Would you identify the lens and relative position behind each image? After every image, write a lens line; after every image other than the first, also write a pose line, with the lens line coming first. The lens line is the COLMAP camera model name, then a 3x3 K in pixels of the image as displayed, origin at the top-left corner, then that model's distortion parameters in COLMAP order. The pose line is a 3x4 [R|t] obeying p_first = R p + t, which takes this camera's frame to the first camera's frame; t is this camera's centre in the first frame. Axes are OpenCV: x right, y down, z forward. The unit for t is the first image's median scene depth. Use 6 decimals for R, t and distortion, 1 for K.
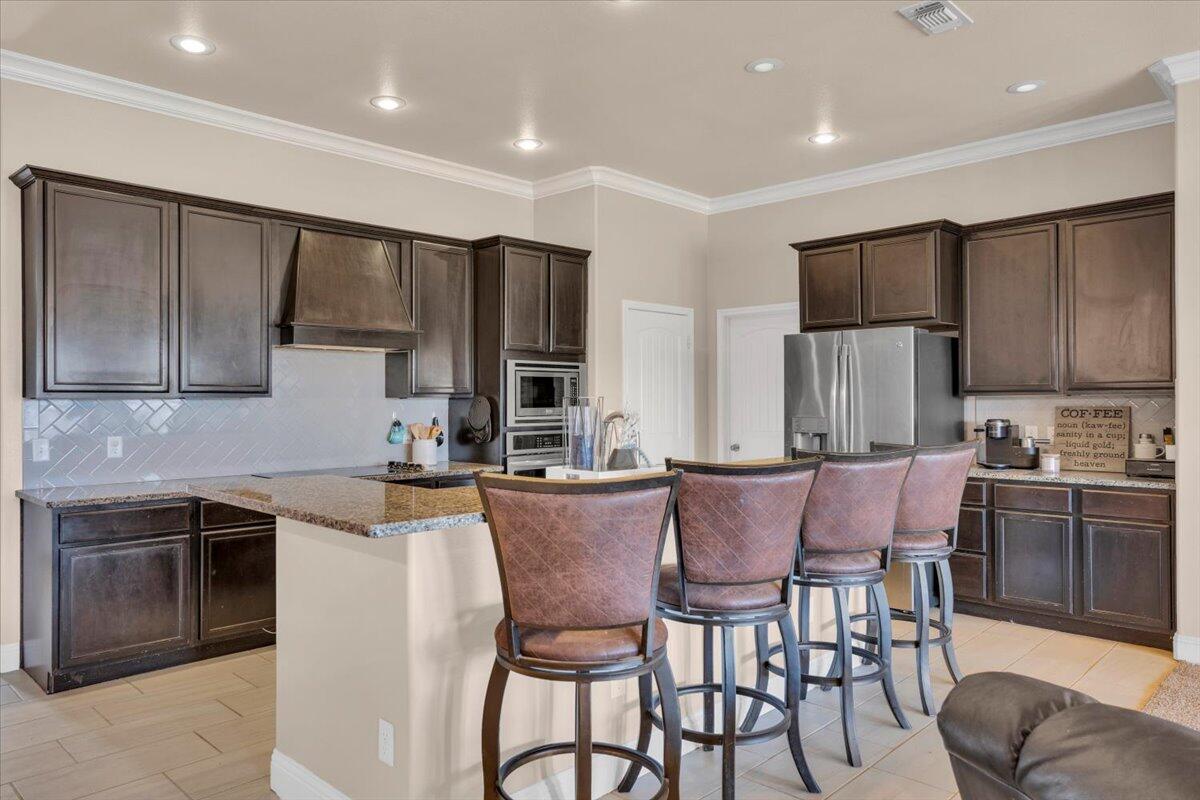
lens RADIAL K [[810.1, 0, 599.7], [0, 810.1, 398.2], [0, 0, 1]] dist [-0.001774, 0.021286]
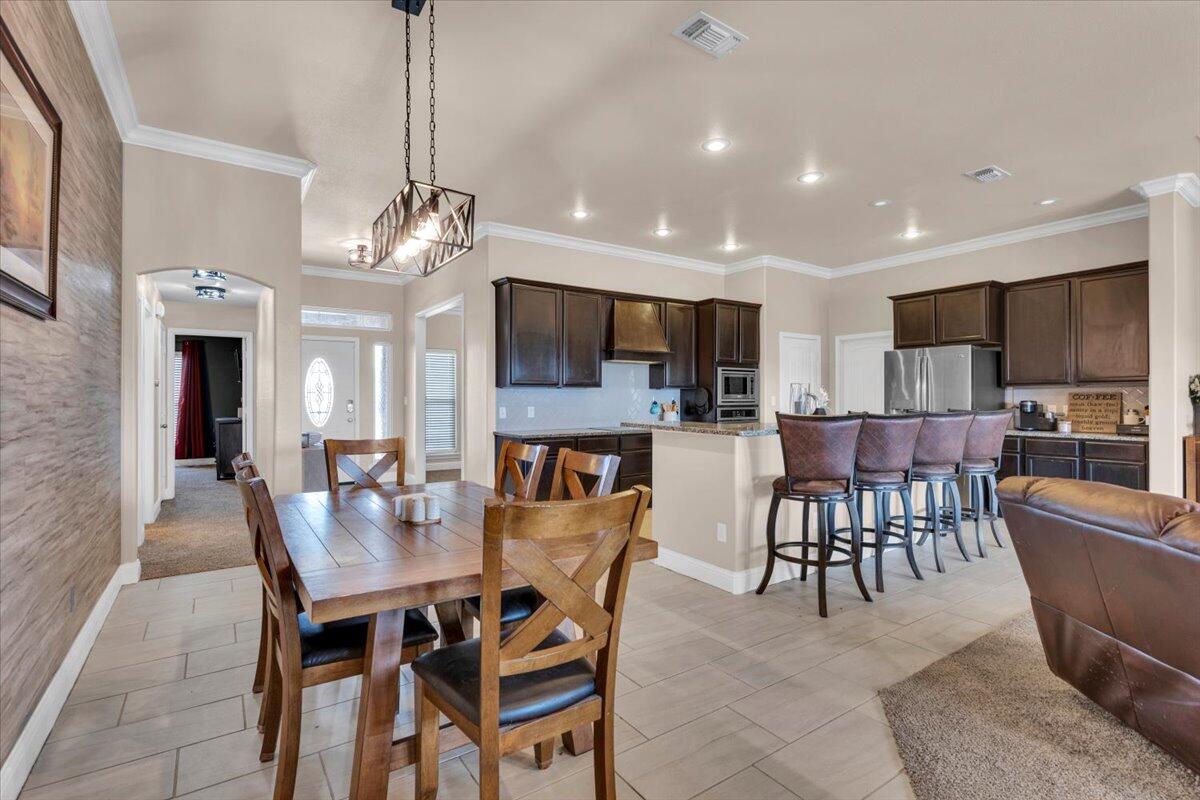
lens RADIAL K [[559.7, 0, 606.7], [0, 559.7, 394.7], [0, 0, 1]] dist [0.016508, -0.001006]
pose [[0.981451, 0.000221, -0.191712, -0.131931], [-0.000510, 0.999999, -0.001457, 0.016733], [0.191712, 0.001528, 0.981450, -0.296033]]
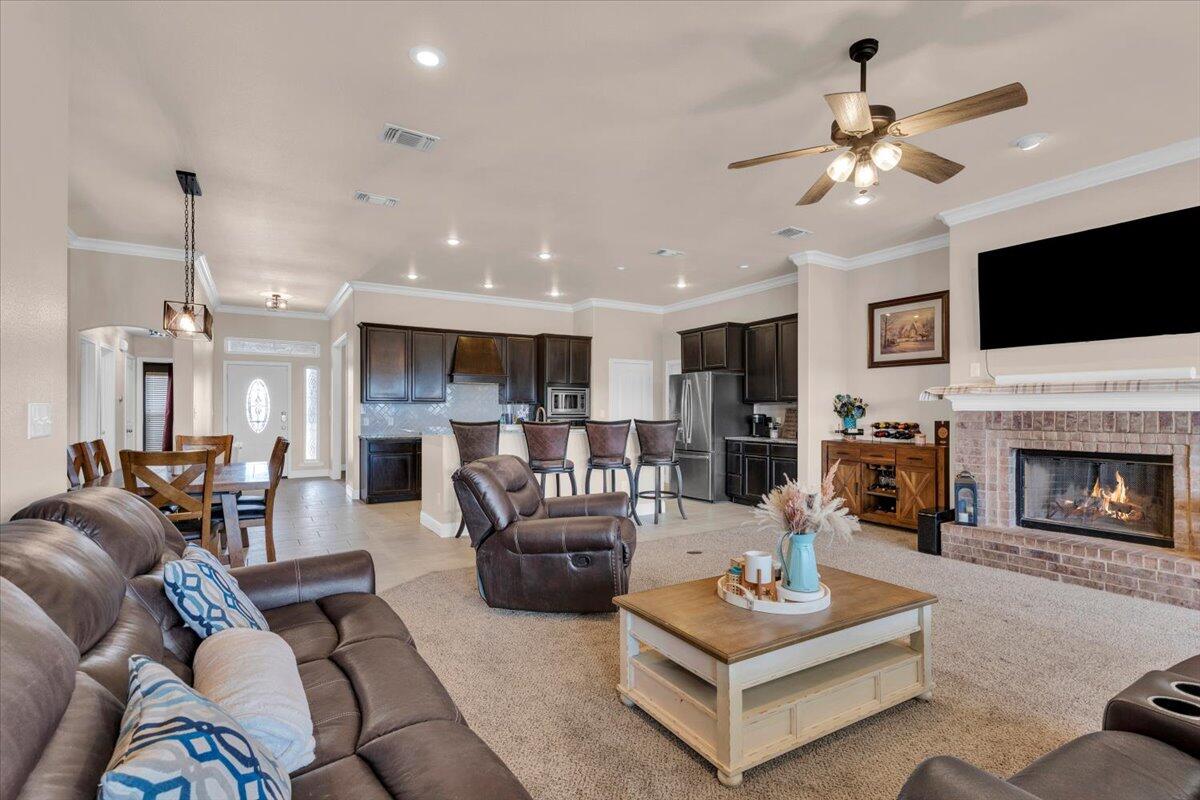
lens RADIAL K [[559.7, 0, 601.5], [0, 559.7, 404.2], [0, 0, 1]] dist [0.016508, -0.001006]
pose [[0.968801, 0.001181, -0.247836, 0.479231], [-0.003344, 0.999960, -0.008307, 0.014869], [0.247816, 0.008876, 0.968766, -0.556971]]
